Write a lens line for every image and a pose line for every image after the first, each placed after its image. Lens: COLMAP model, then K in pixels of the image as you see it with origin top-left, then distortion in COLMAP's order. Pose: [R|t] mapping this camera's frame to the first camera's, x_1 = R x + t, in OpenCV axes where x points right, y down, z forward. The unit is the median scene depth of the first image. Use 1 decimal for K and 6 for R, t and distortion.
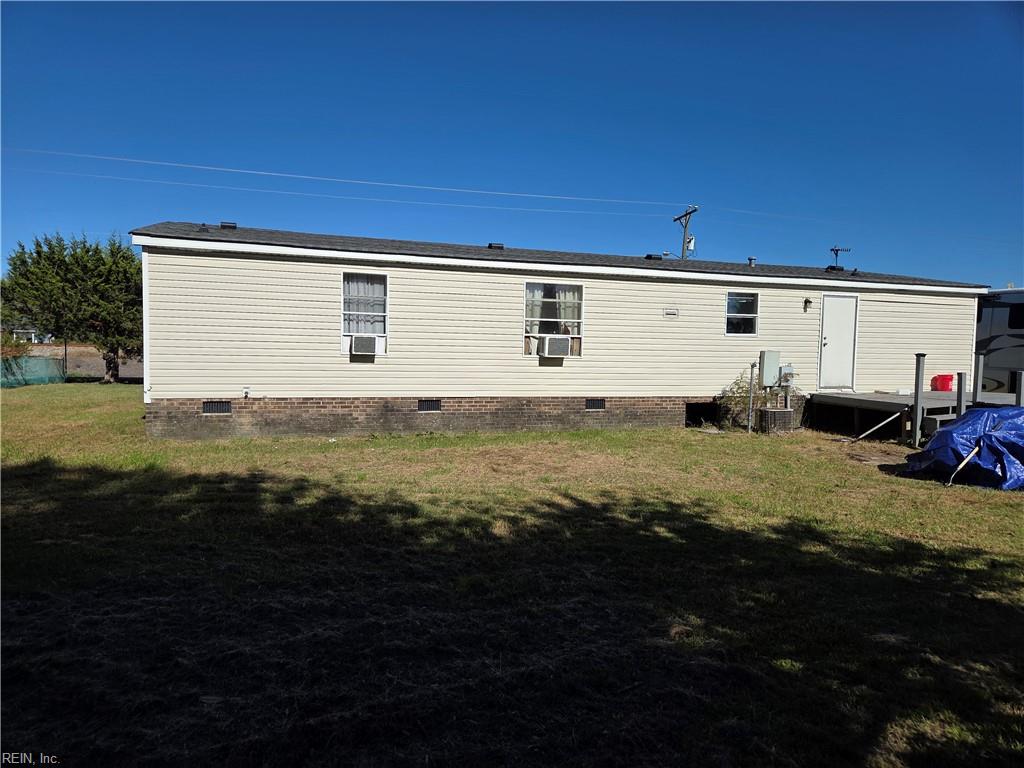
lens RADIAL K [[684.1, 0, 511.7], [0, 684.1, 383.3], [0, 0, 1]] dist [0.055760, -0.036916]
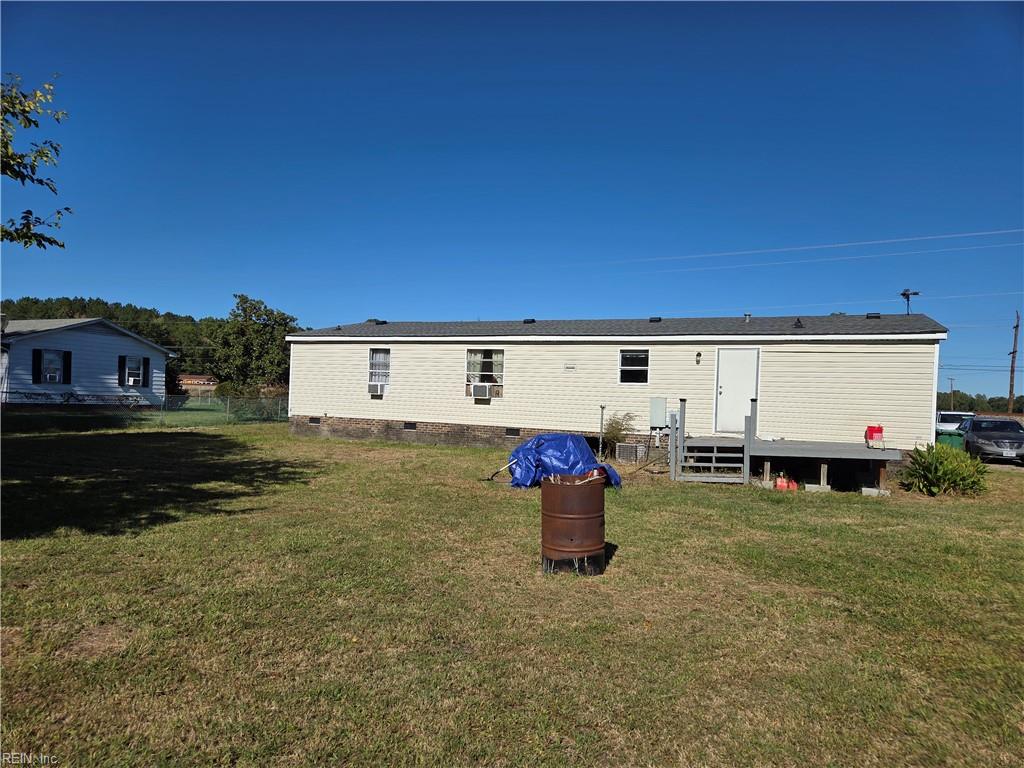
lens RADIAL K [[684.1, 0, 512.9], [0, 684.1, 386.5], [0, 0, 1]] dist [0.055760, -0.036916]
pose [[0.737583, -0.010316, -0.675178, 1.095429], [-0.066681, 0.993884, -0.088029, 0.061618], [0.671957, 0.109950, 0.732383, -0.038846]]
